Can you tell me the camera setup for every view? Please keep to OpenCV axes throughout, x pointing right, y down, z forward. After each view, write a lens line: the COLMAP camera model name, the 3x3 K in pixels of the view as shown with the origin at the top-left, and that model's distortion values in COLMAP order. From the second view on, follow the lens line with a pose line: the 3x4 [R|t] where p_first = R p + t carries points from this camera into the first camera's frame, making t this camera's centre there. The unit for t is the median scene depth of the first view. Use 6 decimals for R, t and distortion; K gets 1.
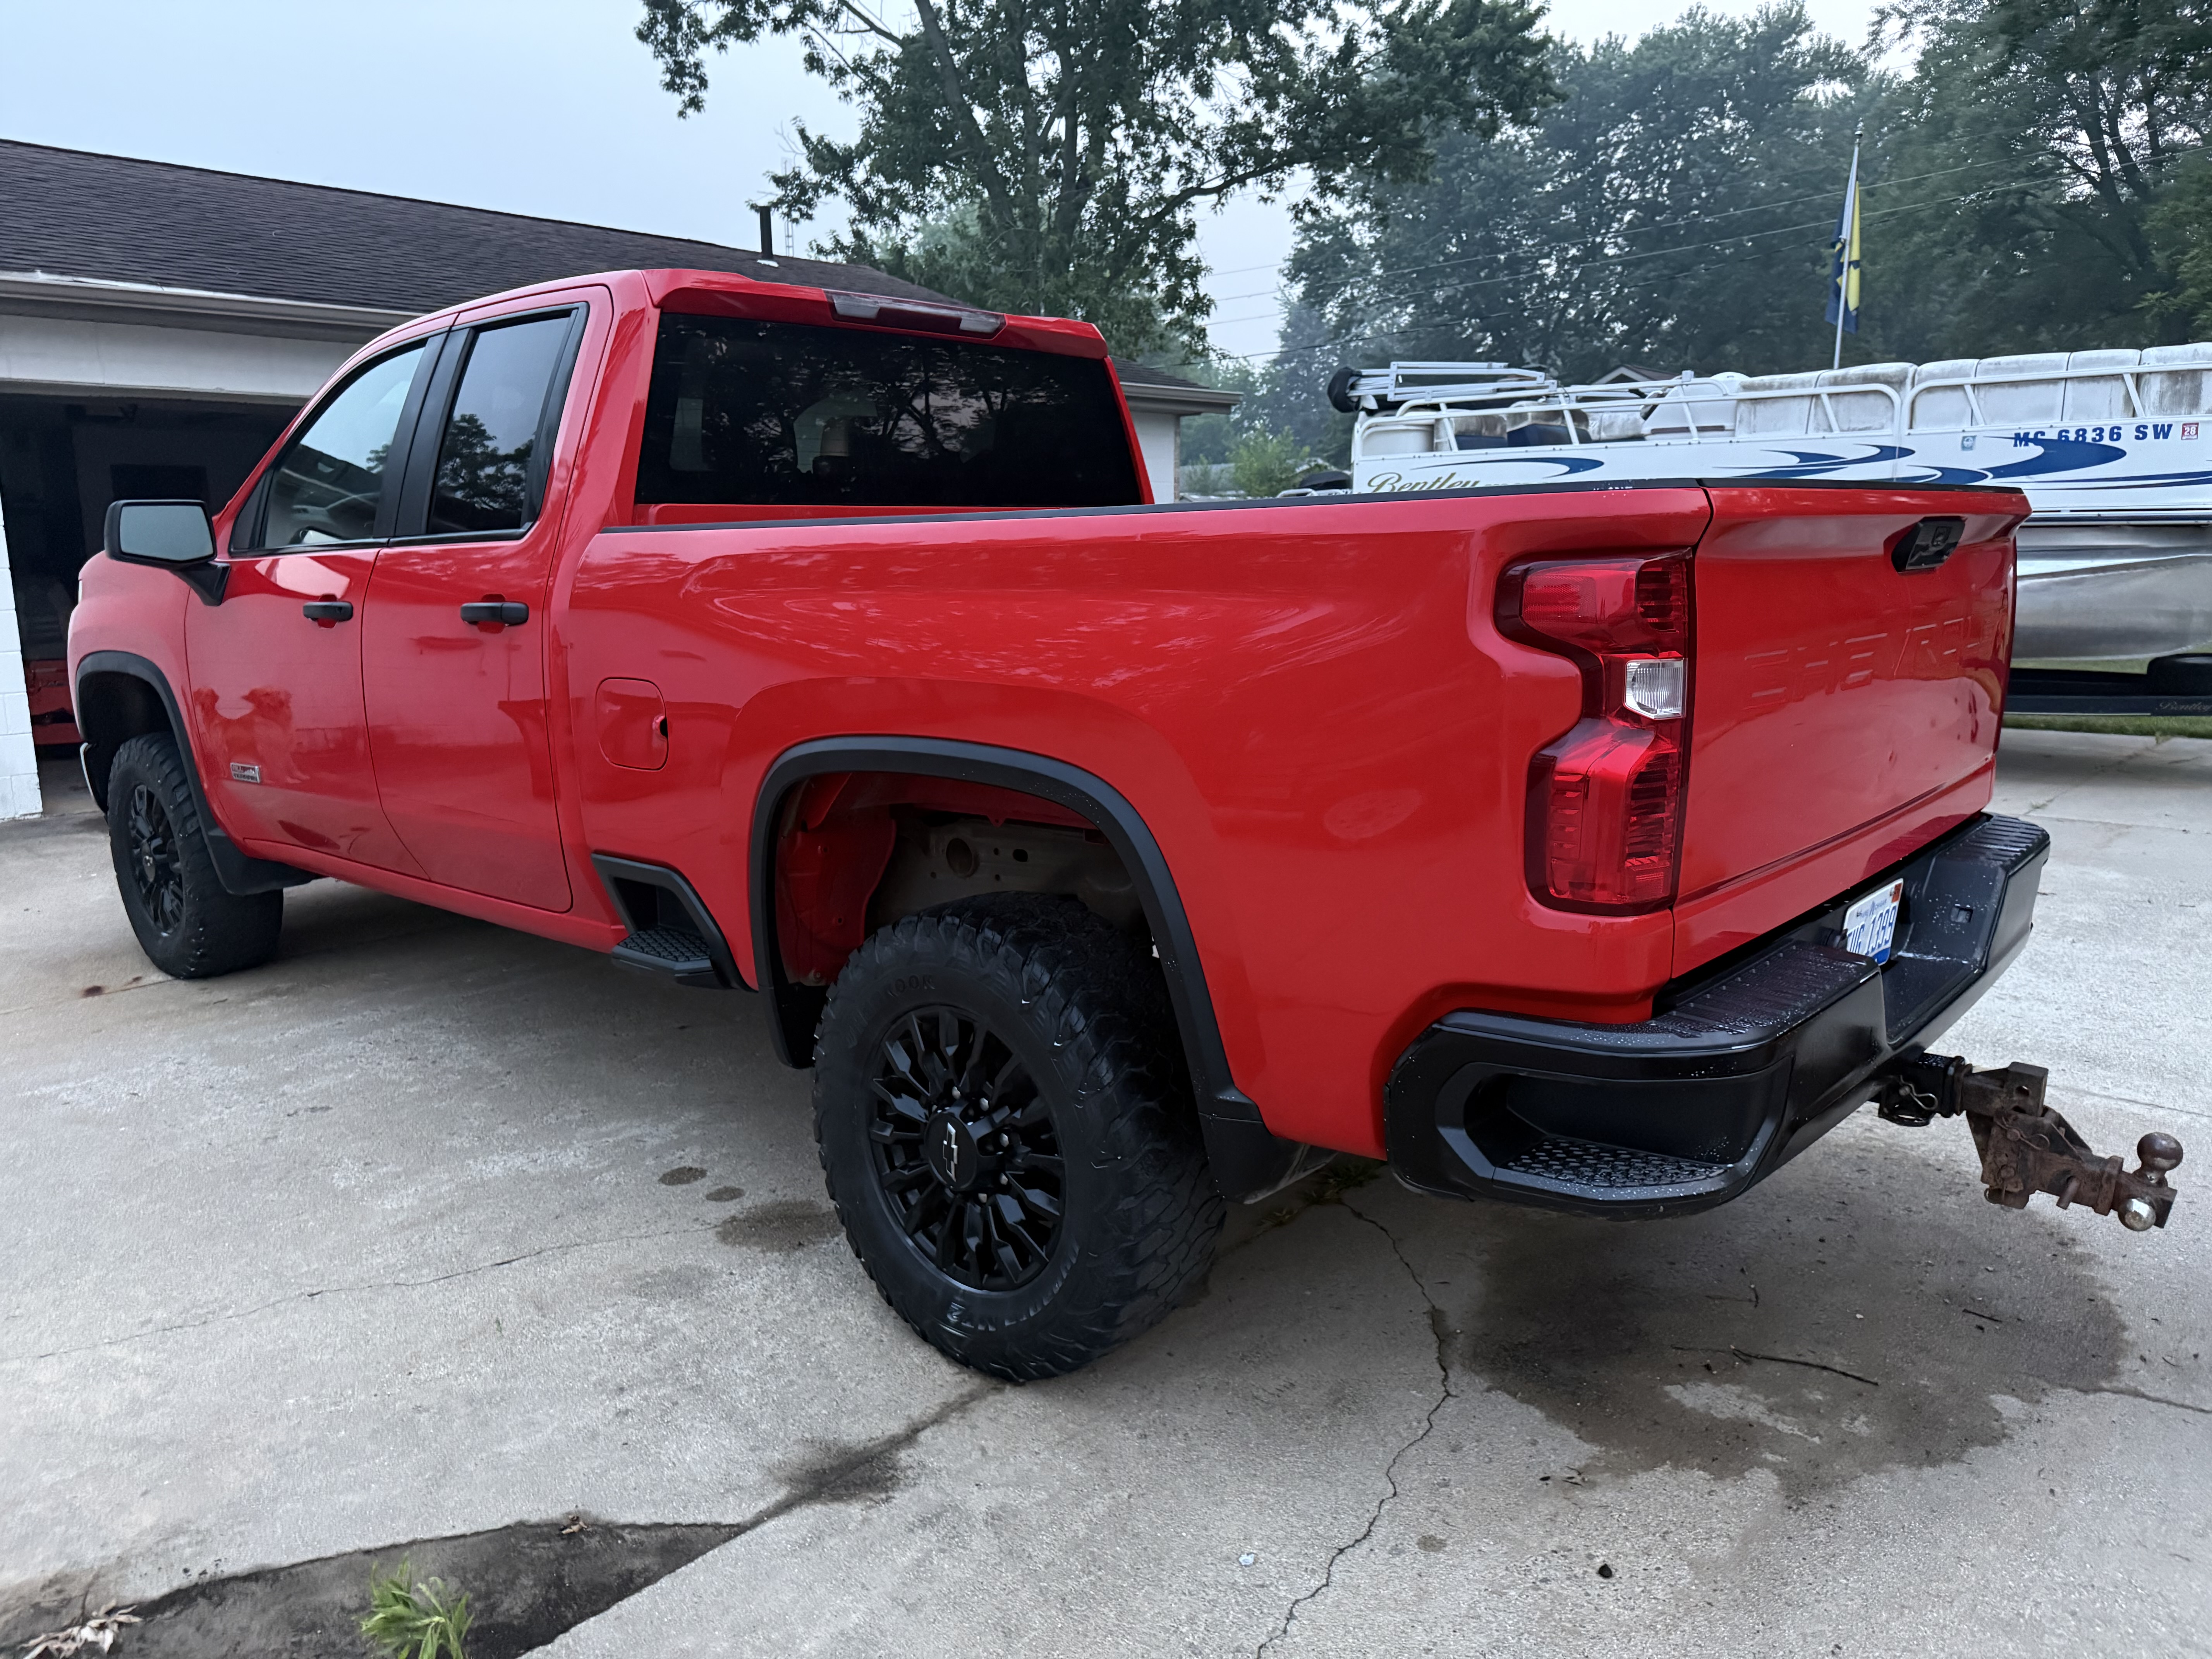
lens RADIAL K [[1565.4, 0, 1116.1], [0, 1565.4, 828.1], [0, 0, 1]] dist [-0.004135, 0.000482]
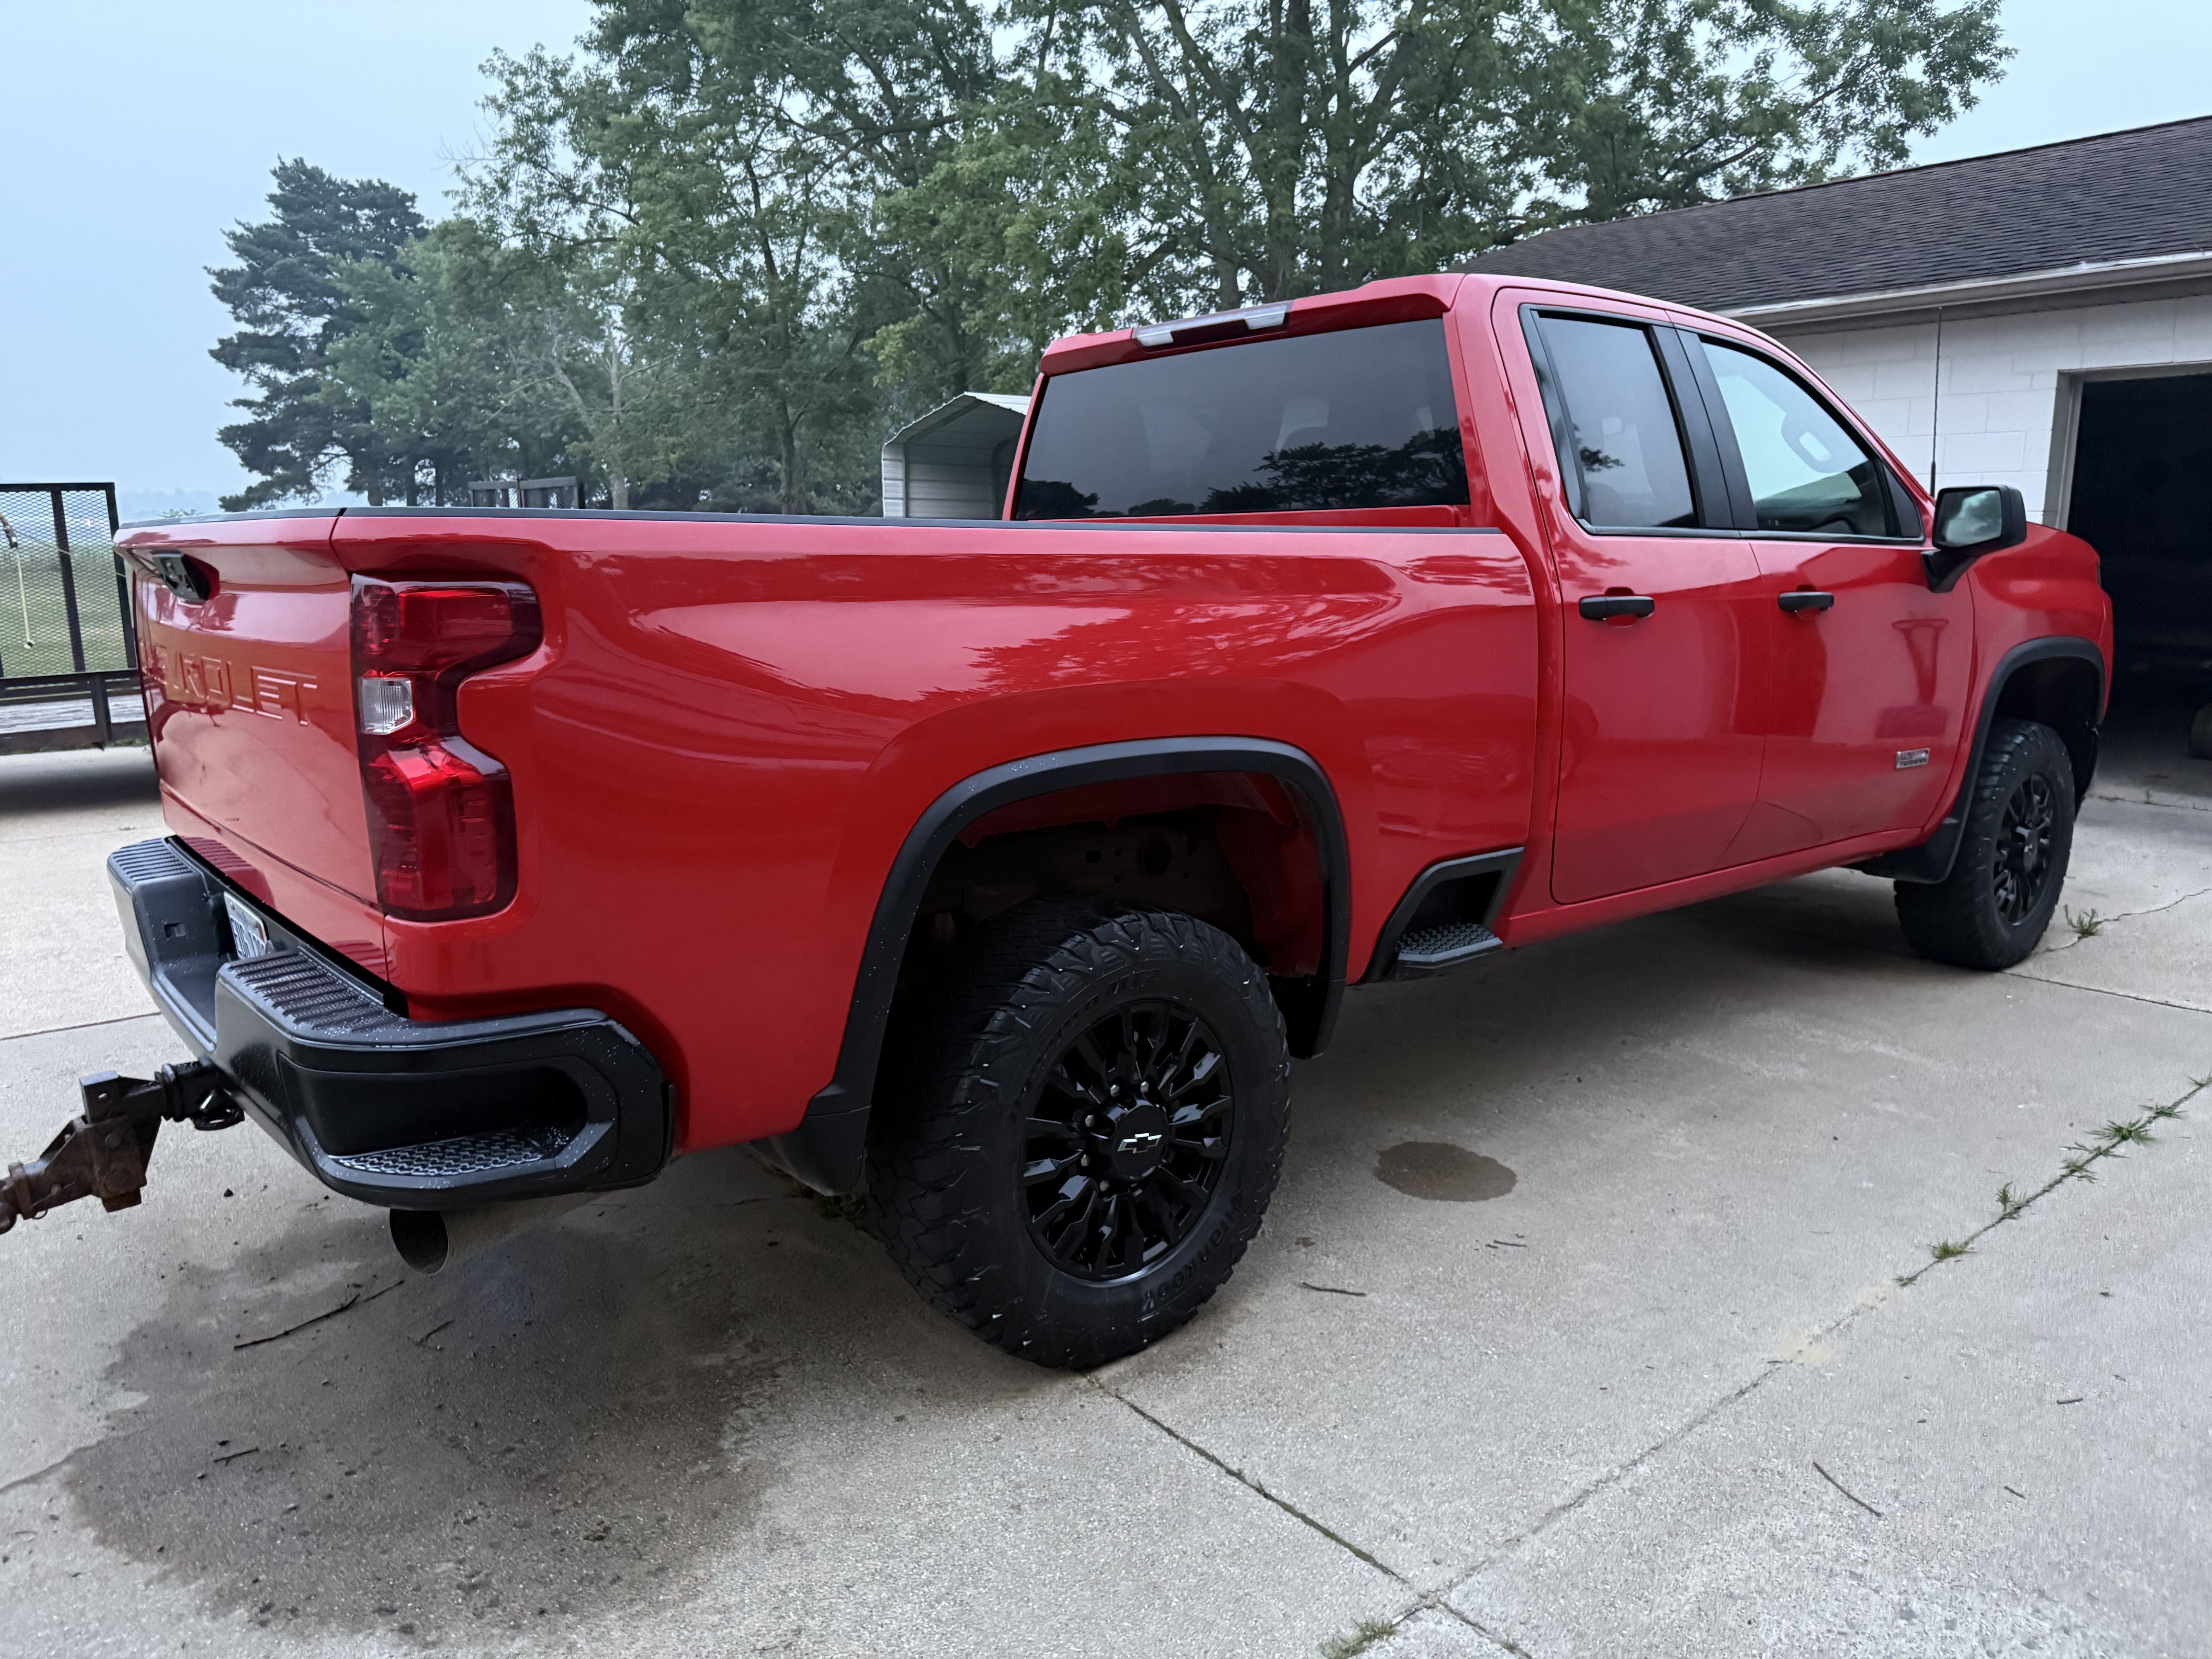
lens RADIAL K [[1555.2, 0, 1106.0], [0, 1555.2, 829.5], [0, 0, 1]] dist [-0.007218, -0.004525]
pose [[-0.148525, 0.195876, -0.969316, 1.328539], [-0.172186, 0.960093, 0.220396, -0.318066], [0.973803, 0.199637, -0.108871, 1.587102]]
